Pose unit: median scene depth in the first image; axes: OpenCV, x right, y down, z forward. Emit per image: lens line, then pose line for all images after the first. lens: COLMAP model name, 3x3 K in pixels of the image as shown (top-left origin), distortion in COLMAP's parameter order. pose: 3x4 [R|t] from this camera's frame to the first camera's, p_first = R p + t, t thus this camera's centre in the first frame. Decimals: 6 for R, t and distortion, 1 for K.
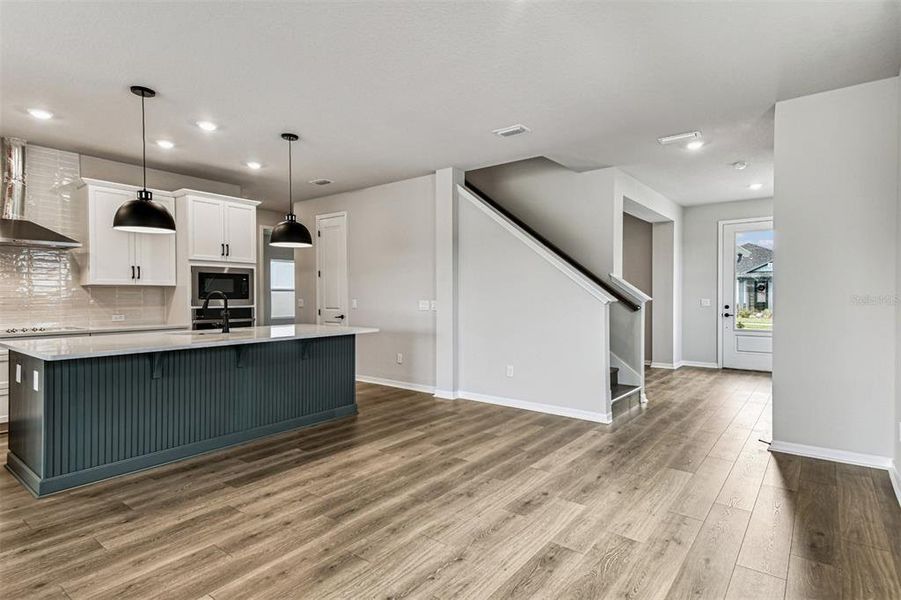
lens RADIAL K [[464.5, 0, 471.7], [0, 464.5, 306.9], [0, 0, 1]] dist [0.032107, -0.004059]
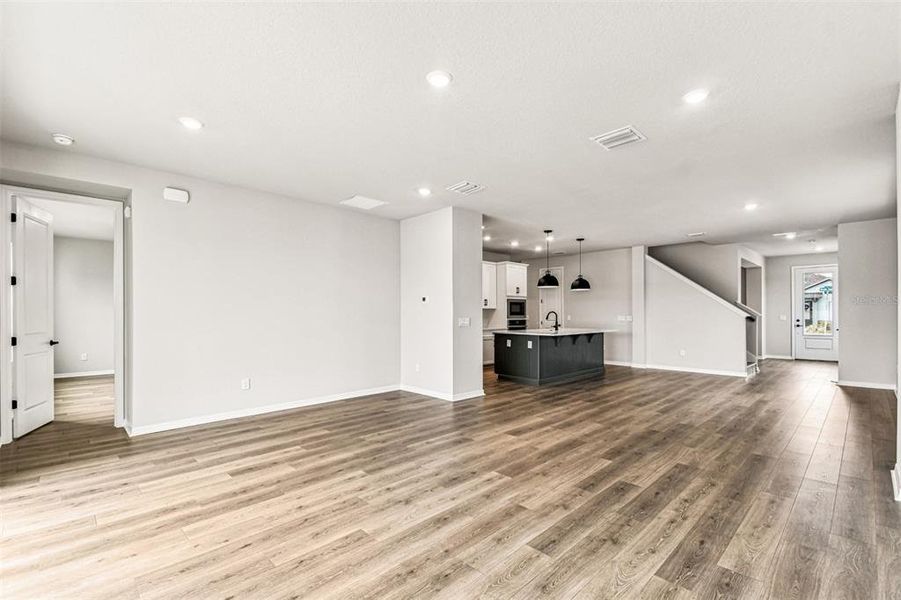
lens RADIAL K [[395.0, 0, 467.0], [0, 395.0, 318.6], [0, 0, 1]] dist [0.020126, -0.006400]
pose [[0.989722, 0.001200, -0.143000, -0.487133], [-0.002868, 0.999930, -0.011459, 0.016072], [0.142976, 0.011751, 0.989656, -0.649414]]
